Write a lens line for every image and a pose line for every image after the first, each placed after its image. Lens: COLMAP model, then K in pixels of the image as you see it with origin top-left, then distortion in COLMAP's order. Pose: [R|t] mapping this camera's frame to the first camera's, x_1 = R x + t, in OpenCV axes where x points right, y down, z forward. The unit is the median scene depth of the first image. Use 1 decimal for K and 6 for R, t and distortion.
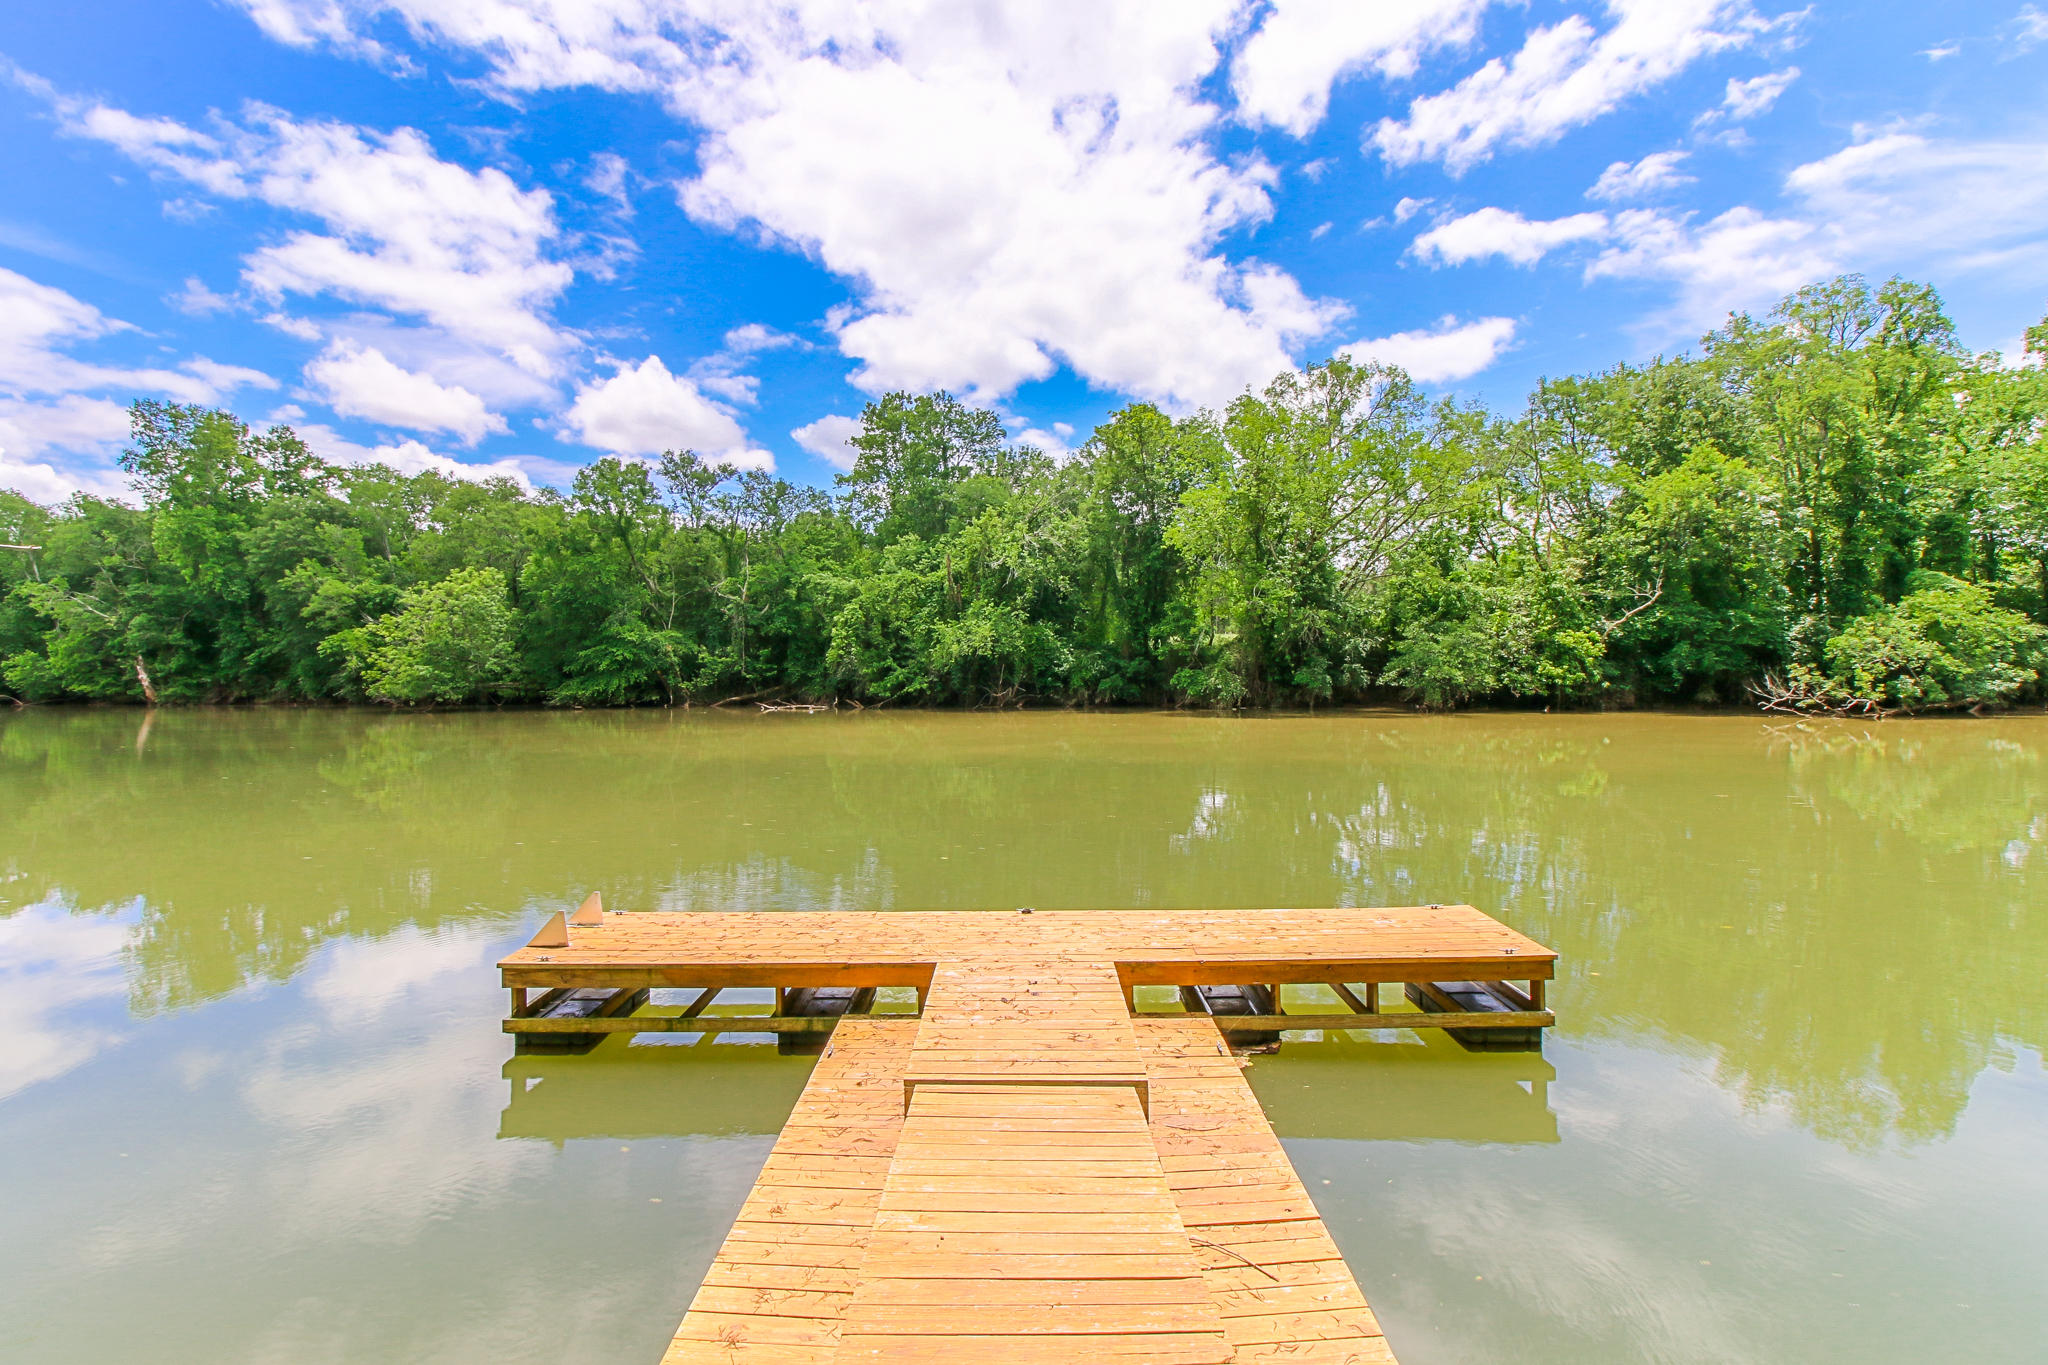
lens RADIAL K [[934.6, 0, 1003.2], [0, 934.6, 659.6], [0, 0, 1]] dist [0.011317, -0.010405]
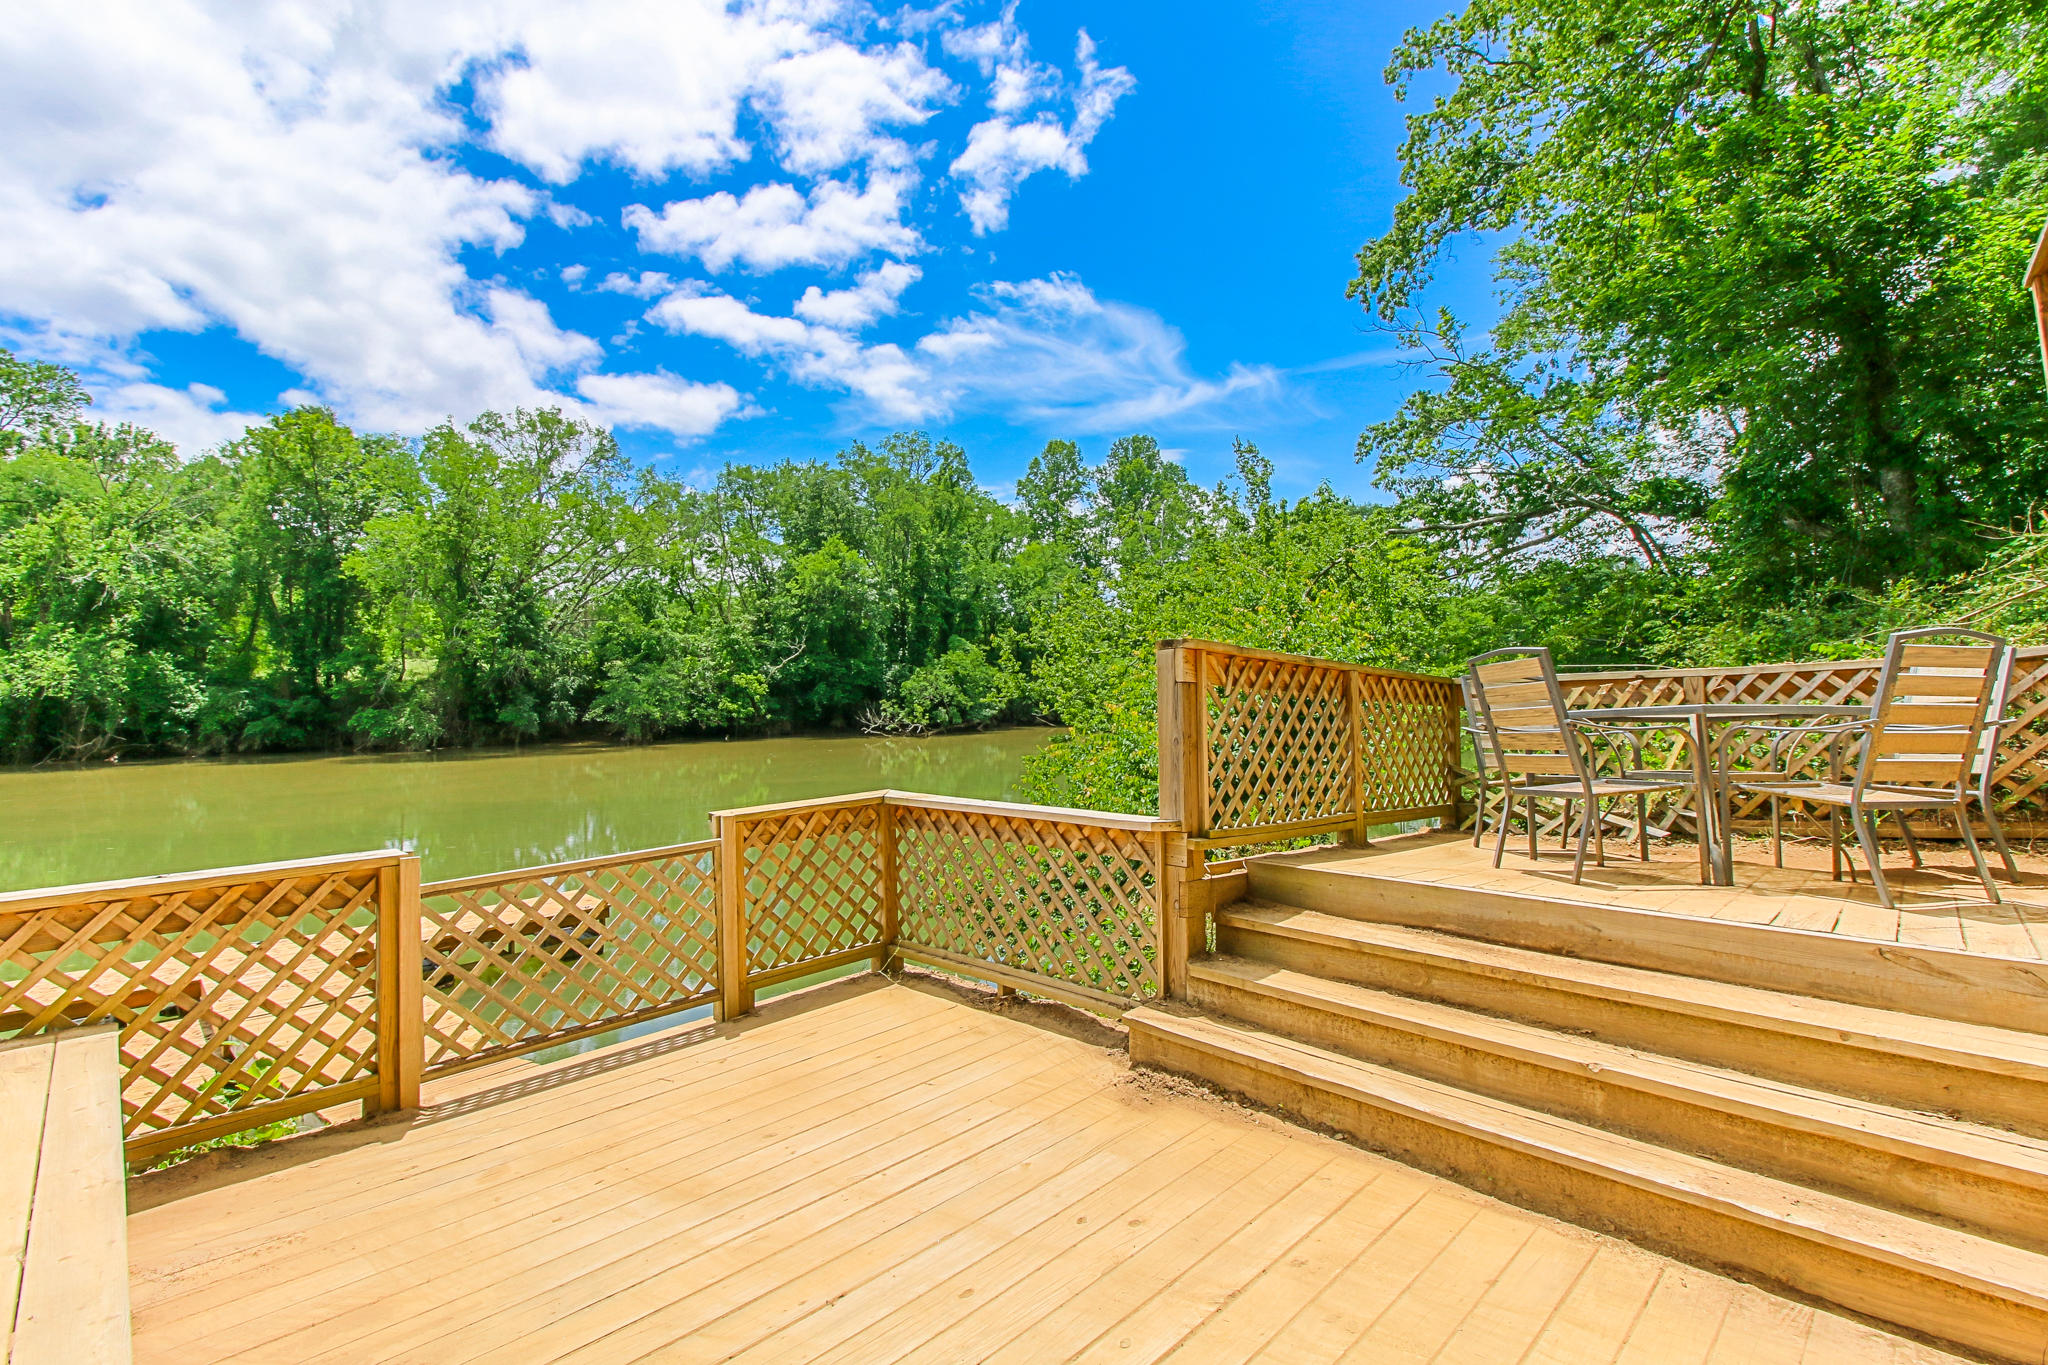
lens RADIAL K [[934.6, 0, 1028.3], [0, 934.6, 662.1], [0, 0, 1]] dist [0.011317, -0.010405]
pose [[0.689298, 0.016723, 0.724285, -0.028768], [-0.000982, 0.999754, -0.022149, -0.018373], [-0.724478, 0.014556, 0.689145, -0.116606]]
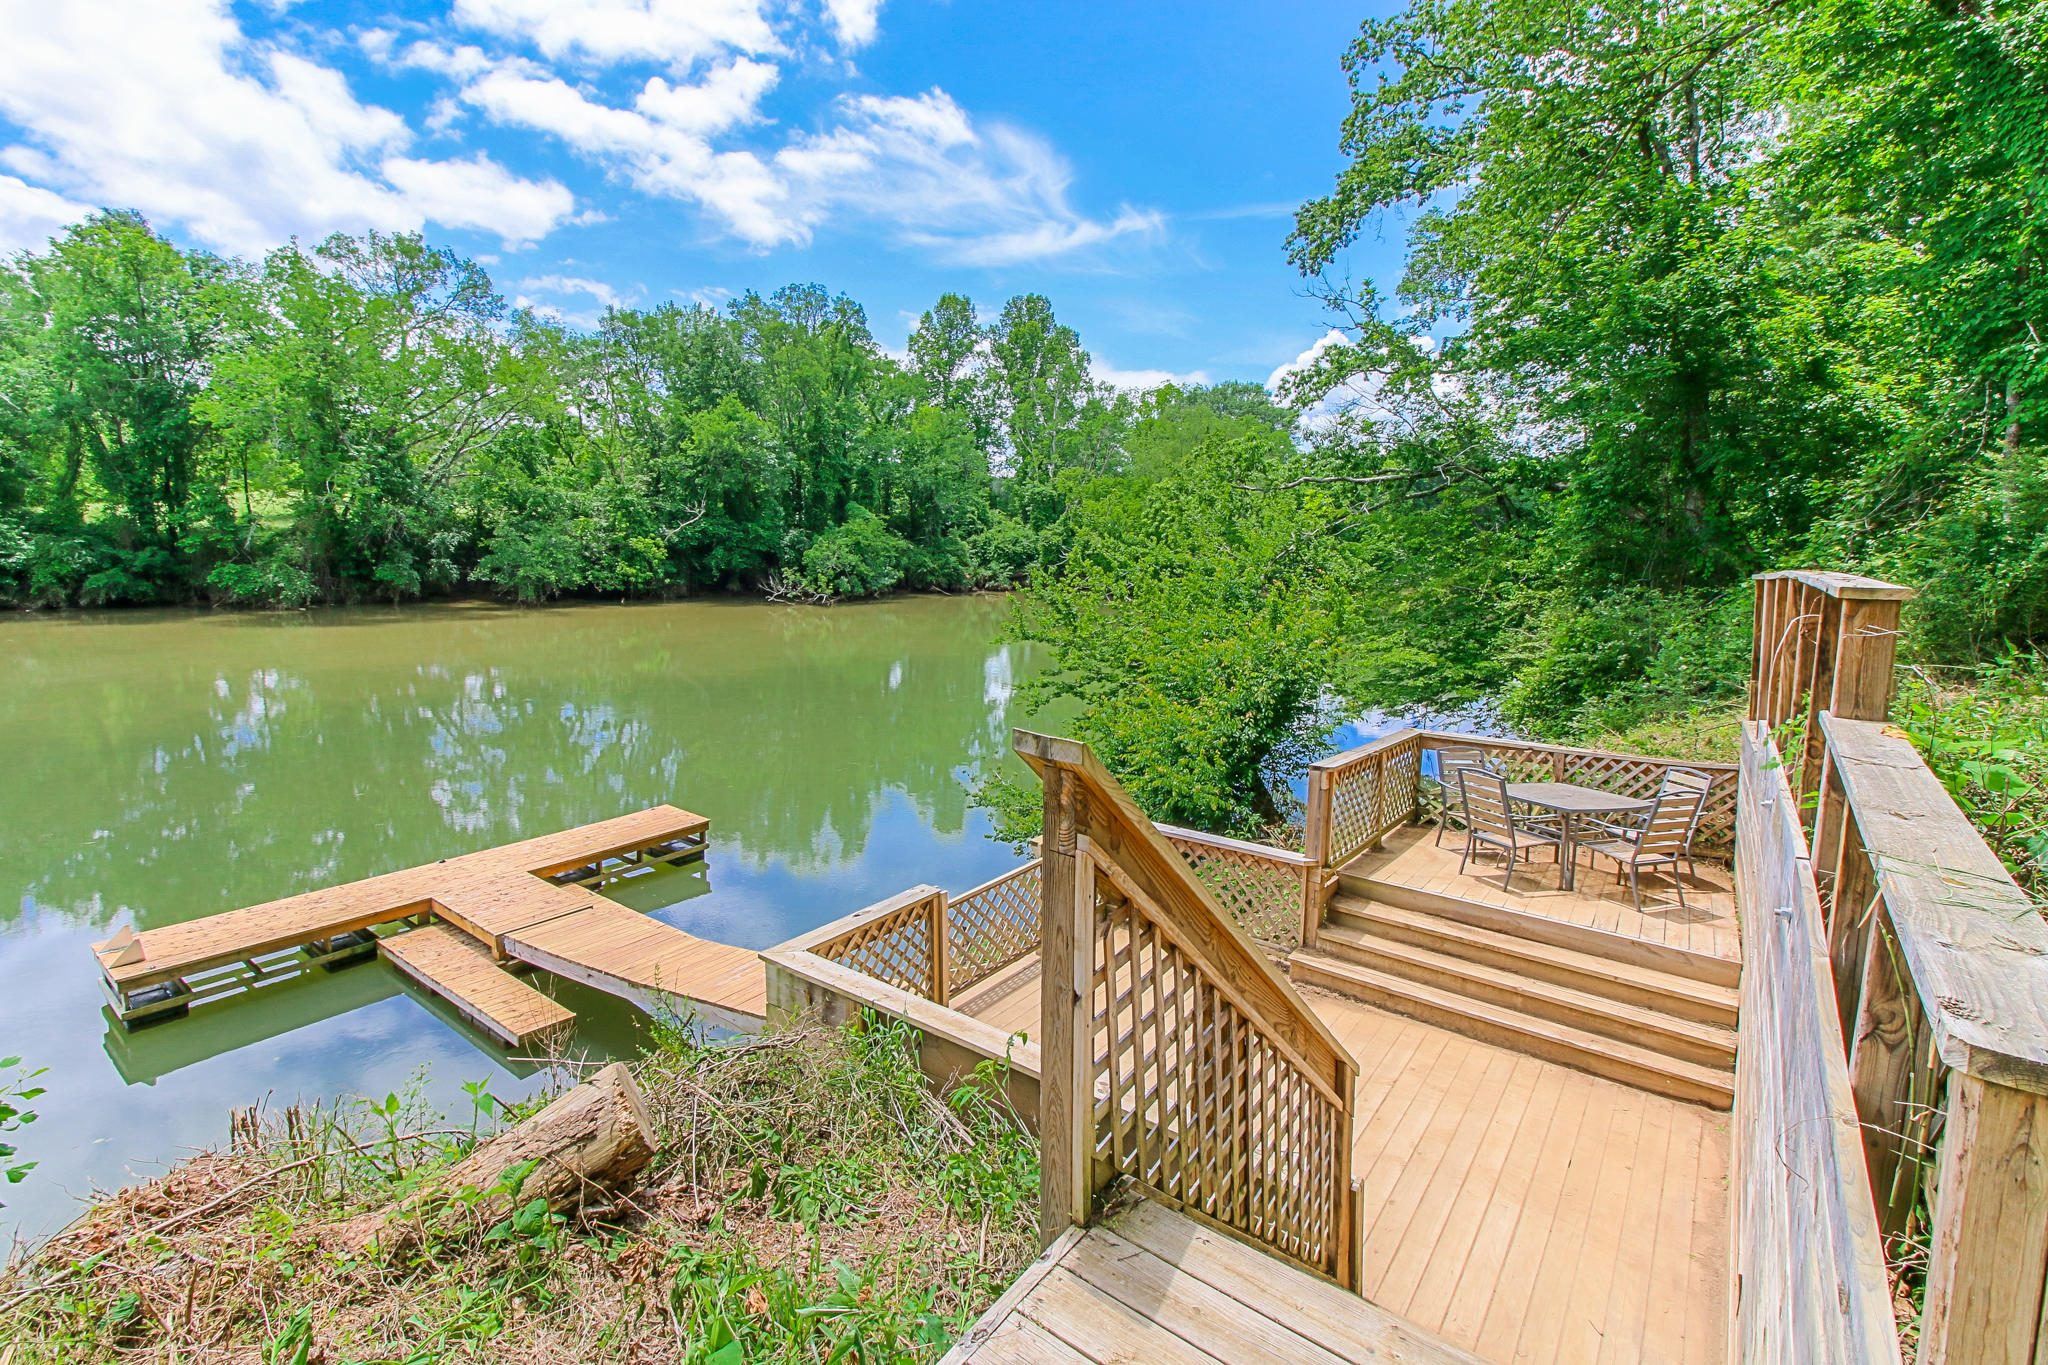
lens RADIAL K [[934.6, 0, 1029.6], [0, 934.6, 664.5], [0, 0, 1]] dist [0.011317, -0.010405]
pose [[0.578719, -0.091104, 0.810422, -0.097958], [-0.037773, 0.989680, 0.138229, -0.051584], [-0.814652, -0.110608, 0.569305, -0.116443]]
